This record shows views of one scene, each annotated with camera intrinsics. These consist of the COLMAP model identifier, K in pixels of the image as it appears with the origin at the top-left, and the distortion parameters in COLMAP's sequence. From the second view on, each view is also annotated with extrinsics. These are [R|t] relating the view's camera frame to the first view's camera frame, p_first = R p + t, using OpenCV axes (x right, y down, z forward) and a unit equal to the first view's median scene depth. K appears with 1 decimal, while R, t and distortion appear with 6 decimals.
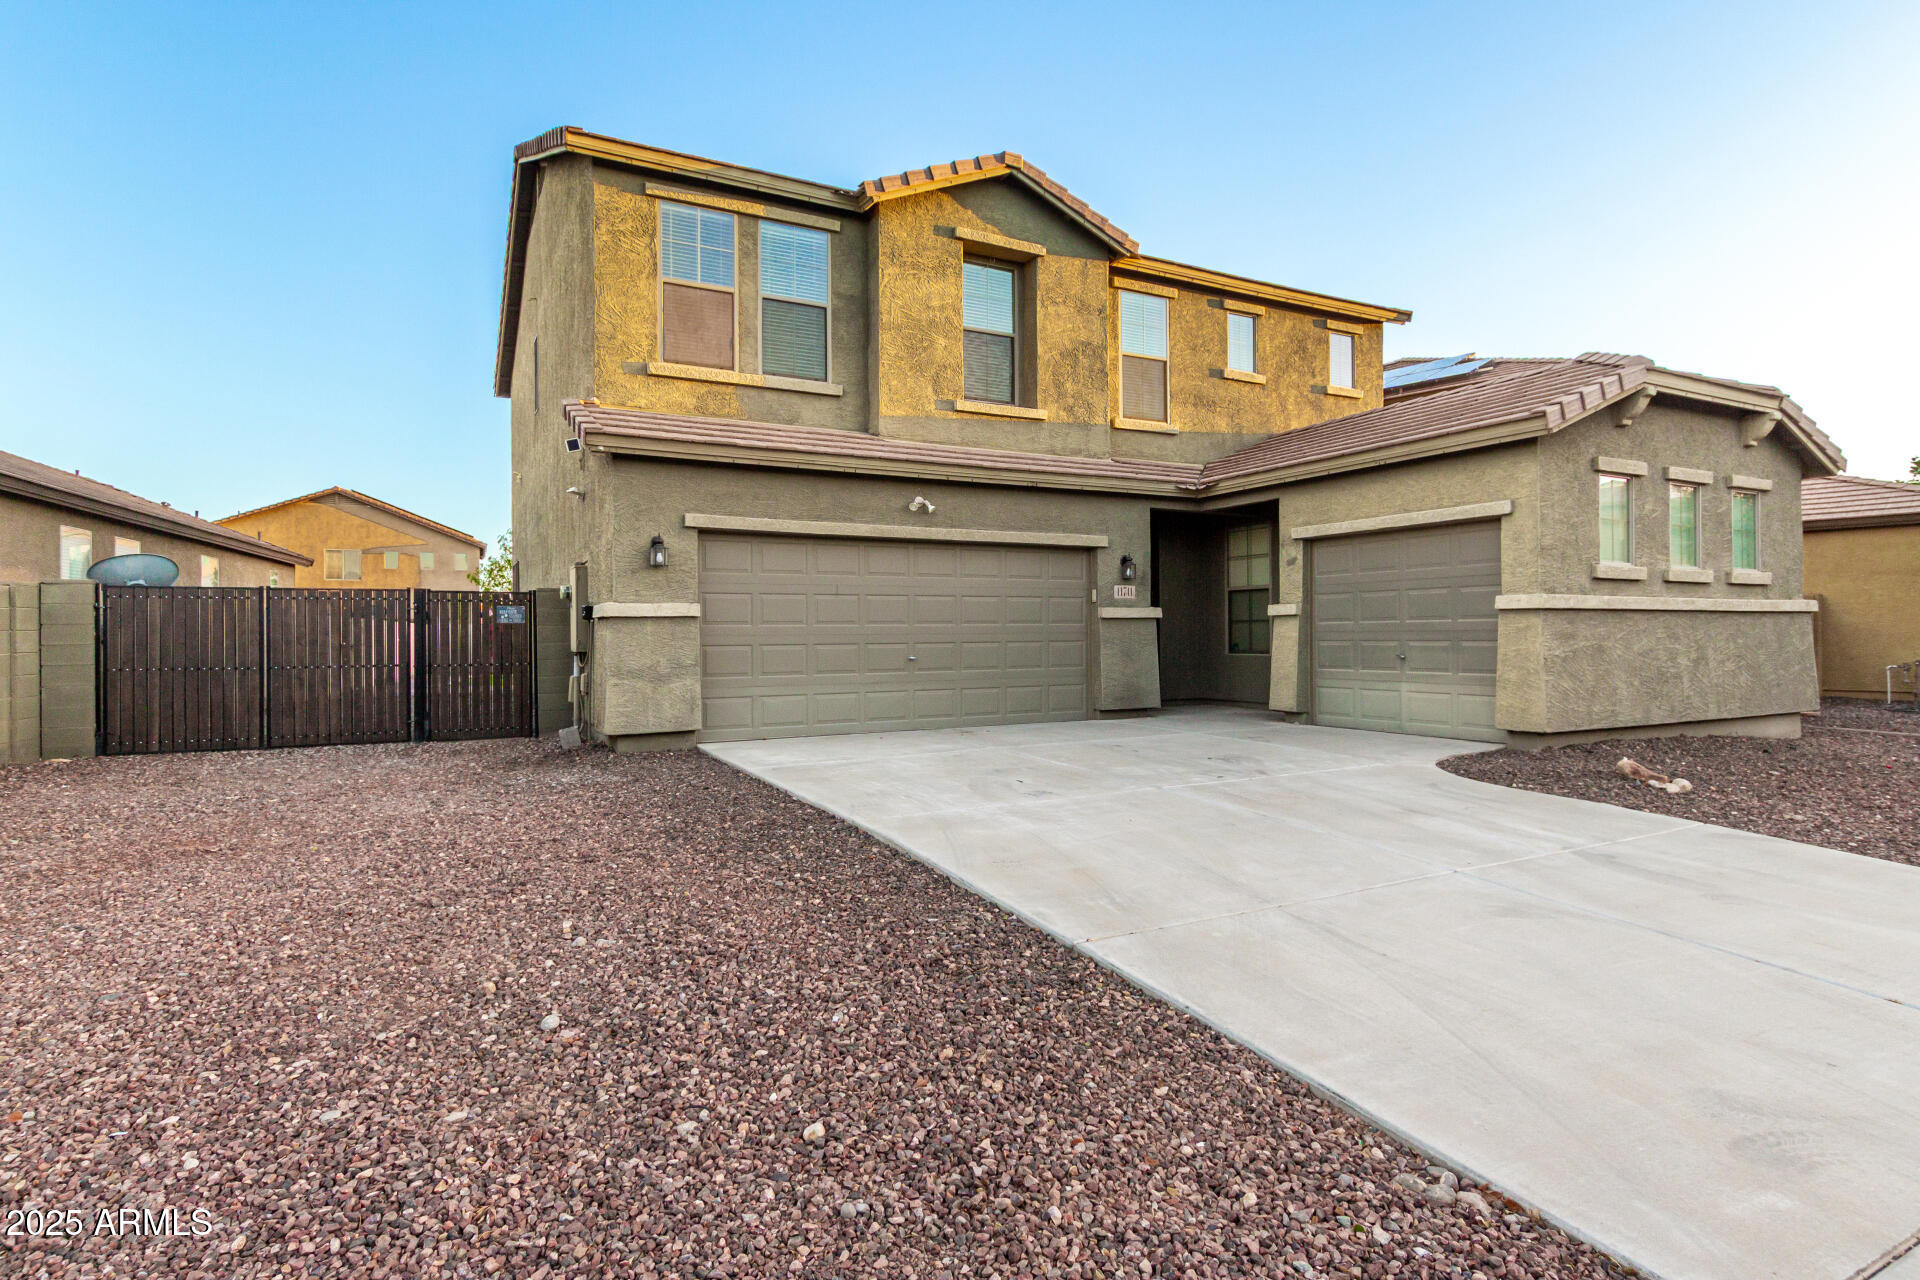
lens RADIAL K [[950.0, 0, 966.4], [0, 950.0, 634.3], [0, 0, 1]] dist [0.013634, 0.000518]
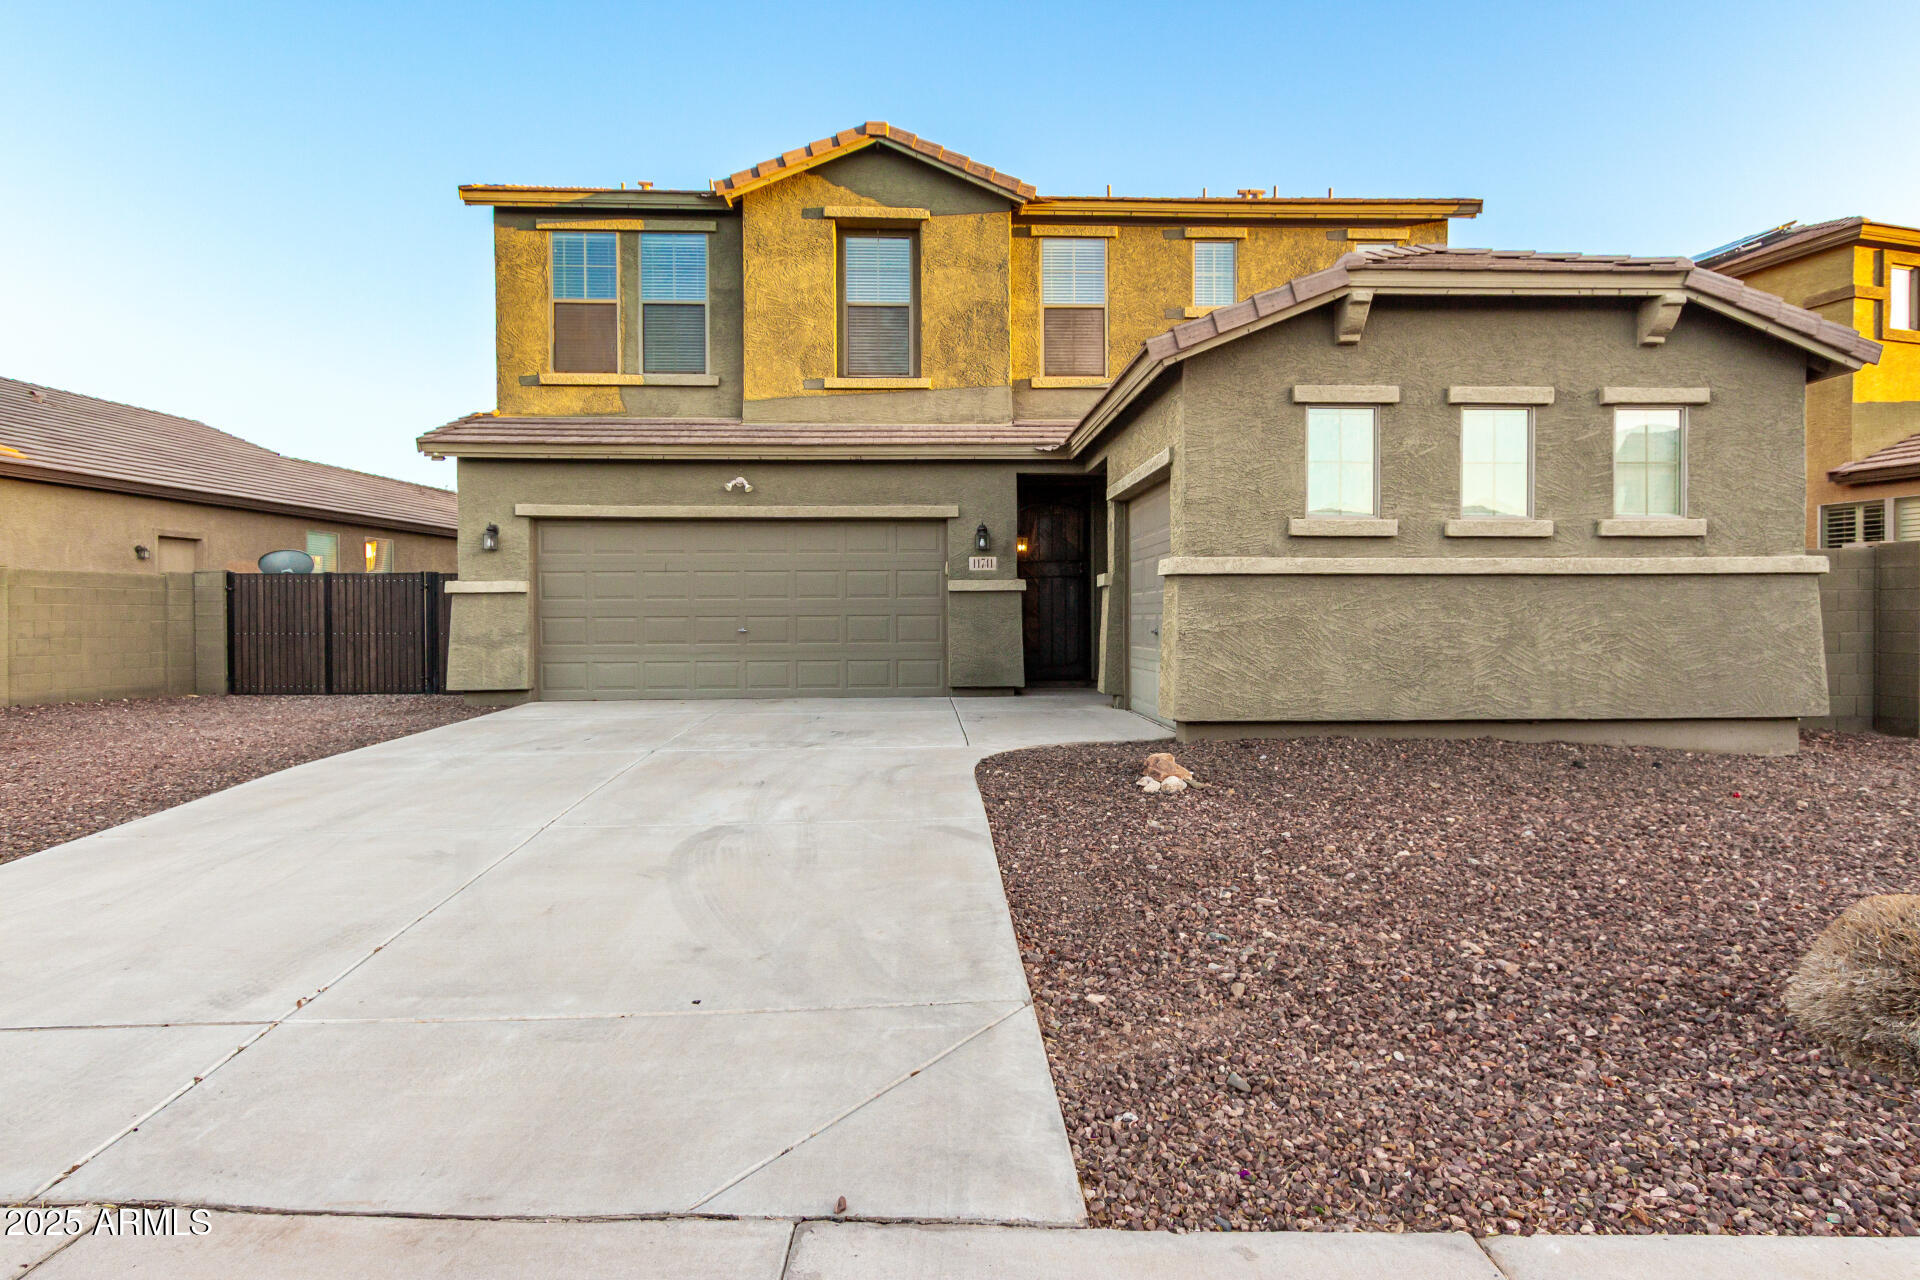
lens RADIAL K [[1002.6, 0, 959.4], [0, 1002.6, 631.9], [0, 0, 1]] dist [0.013460, 0.000775]
pose [[0.910437, 0.008293, -0.413565, 0.585586], [-0.001265, 0.999850, 0.017265, 0.006503], [0.413647, -0.015196, 0.910311, 0.080467]]
